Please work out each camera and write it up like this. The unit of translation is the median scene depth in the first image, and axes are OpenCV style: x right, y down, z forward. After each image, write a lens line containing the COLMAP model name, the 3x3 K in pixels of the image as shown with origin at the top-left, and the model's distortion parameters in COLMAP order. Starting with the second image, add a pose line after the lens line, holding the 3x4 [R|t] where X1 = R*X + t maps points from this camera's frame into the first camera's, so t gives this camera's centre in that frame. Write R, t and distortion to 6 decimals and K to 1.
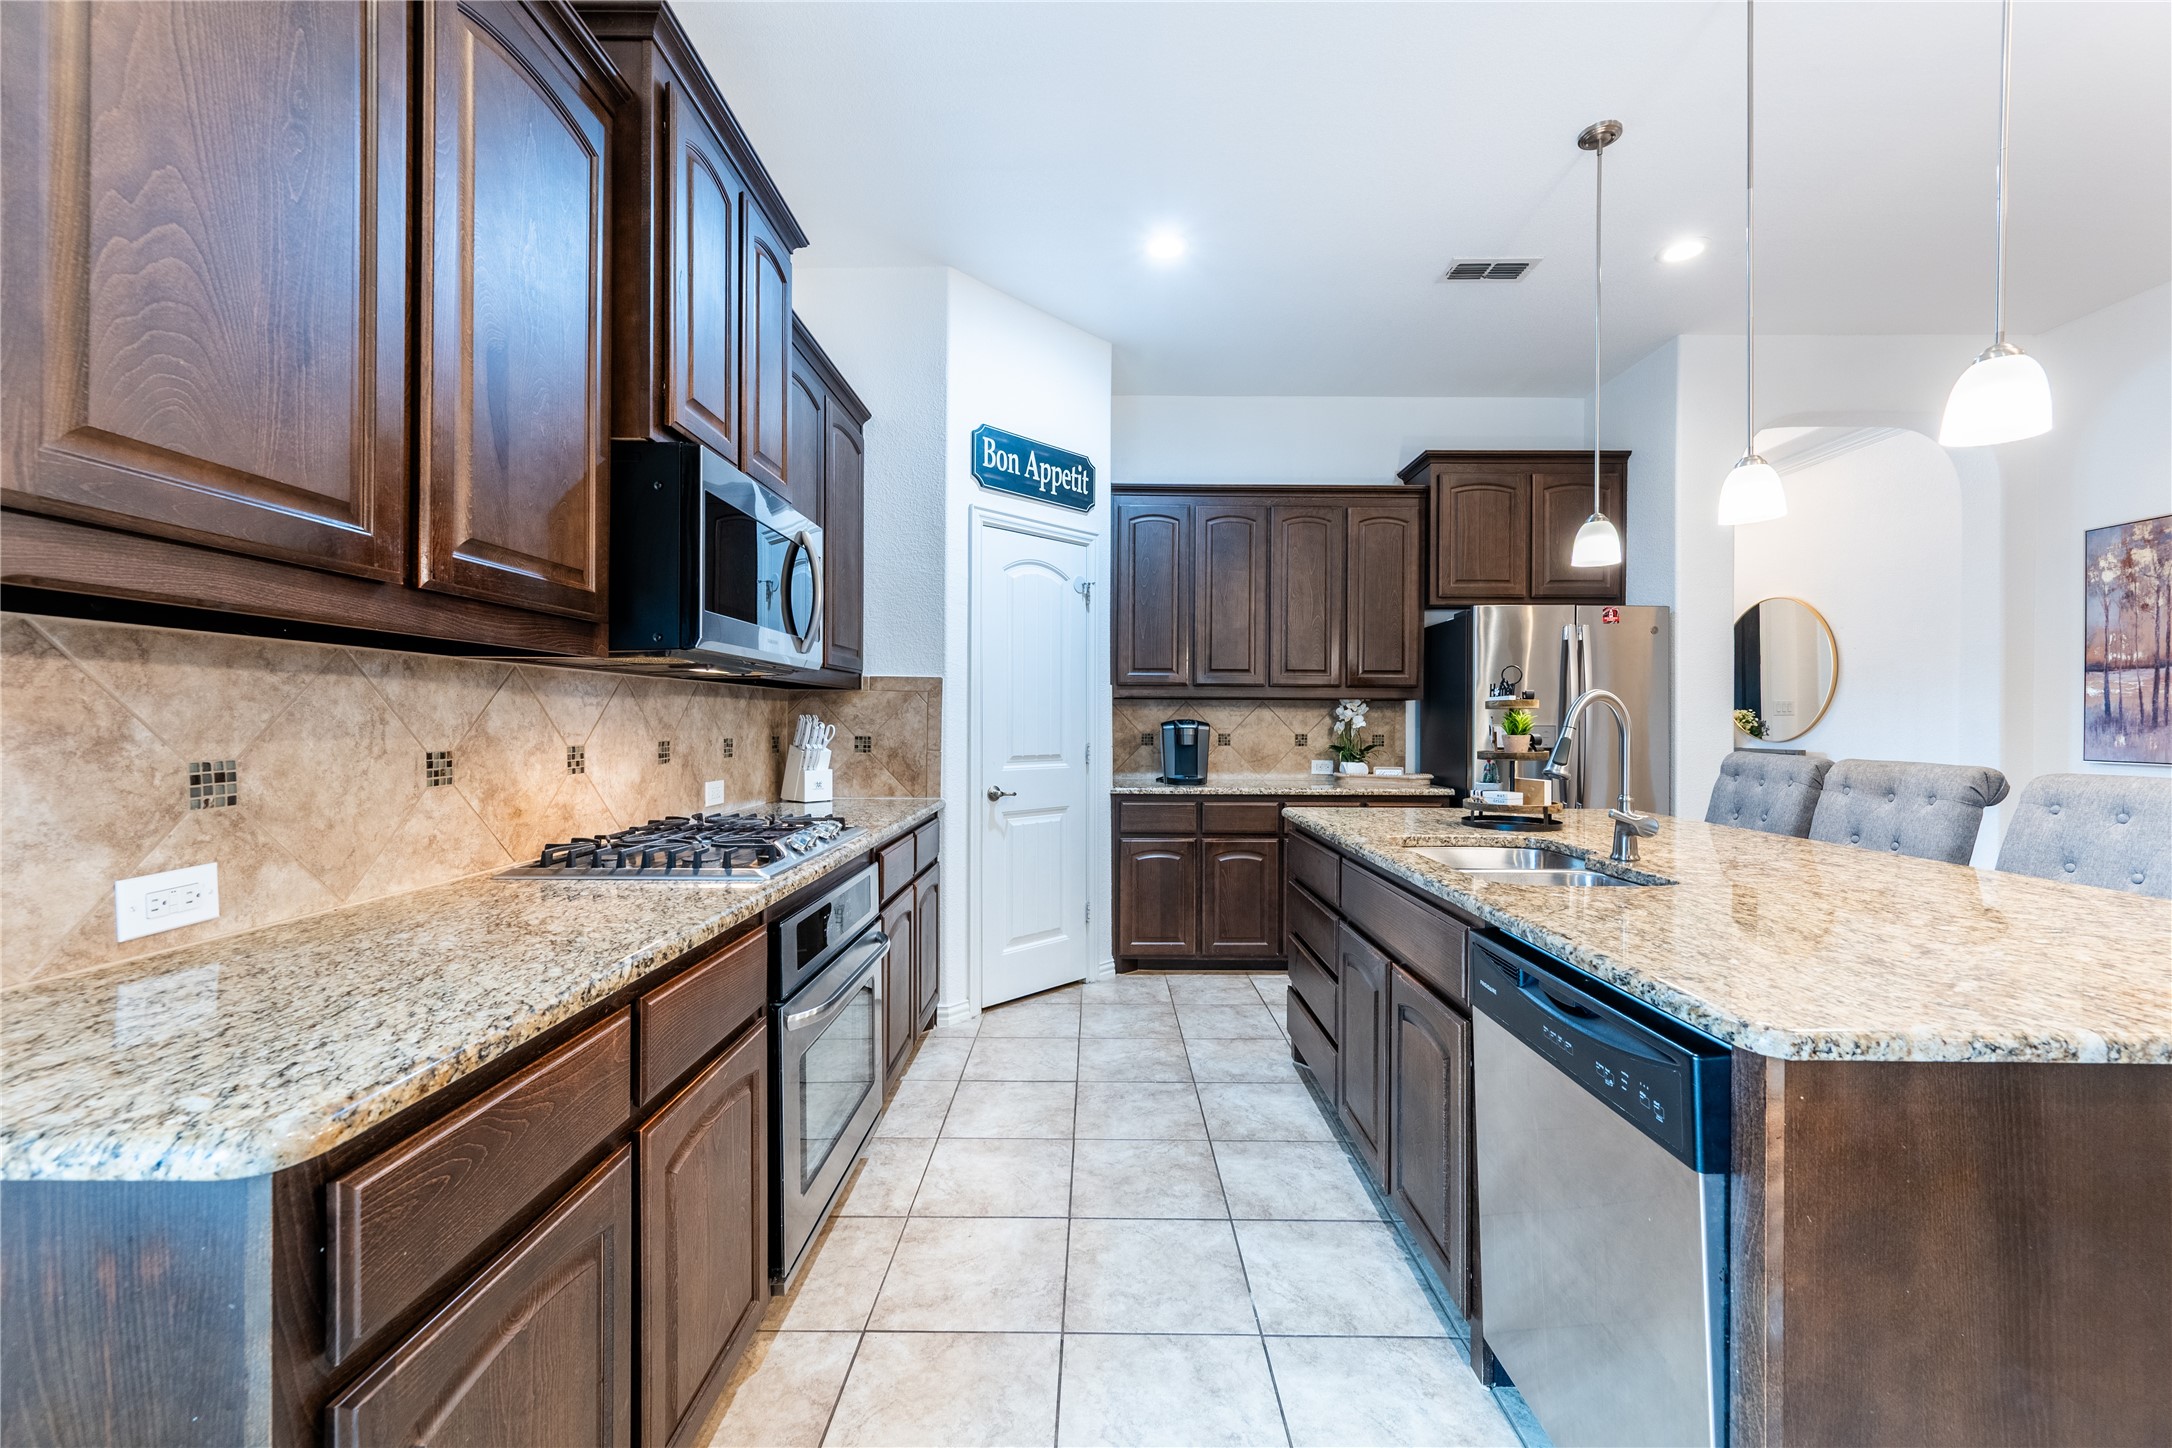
lens RADIAL K [[879.5, 0, 1079.3], [0, 879.5, 721.8], [0, 0, 1]] dist [-0.002211, -0.000118]
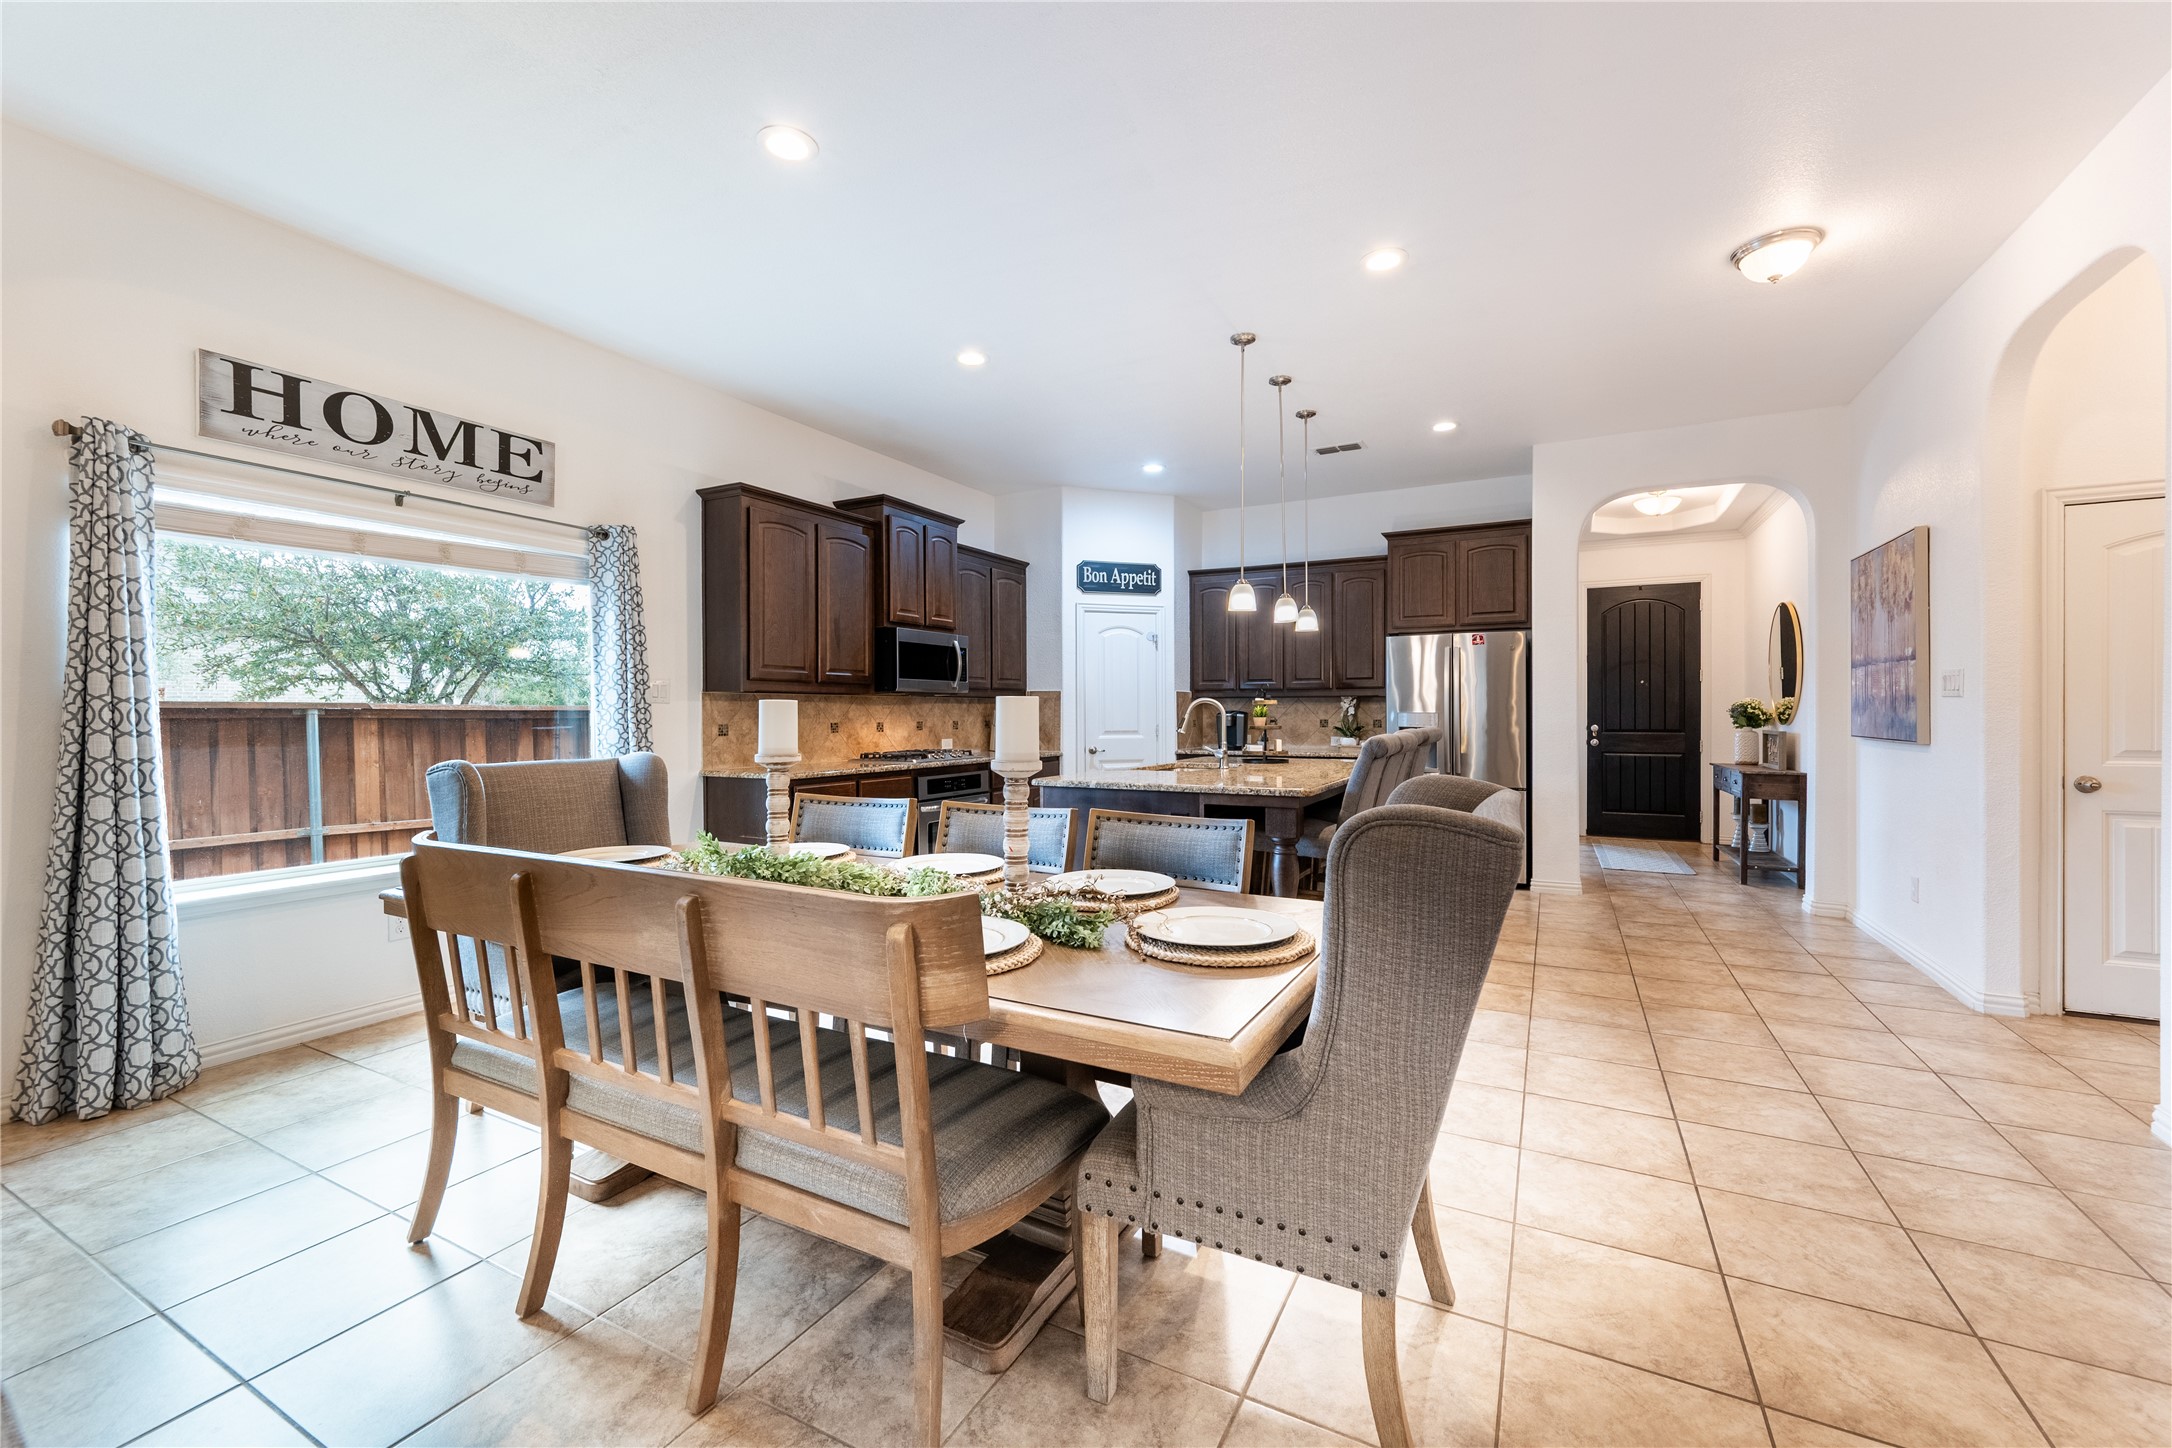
lens RADIAL K [[879.5, 0, 1090.5], [0, 879.5, 720.6], [0, 0, 1]] dist [-0.002211, -0.000118]
pose [[0.893954, -0.003487, -0.448144, 0.765400], [0.007032, 0.999956, 0.006247, 0.004769], [0.448103, -0.008736, 0.893939, -0.728074]]
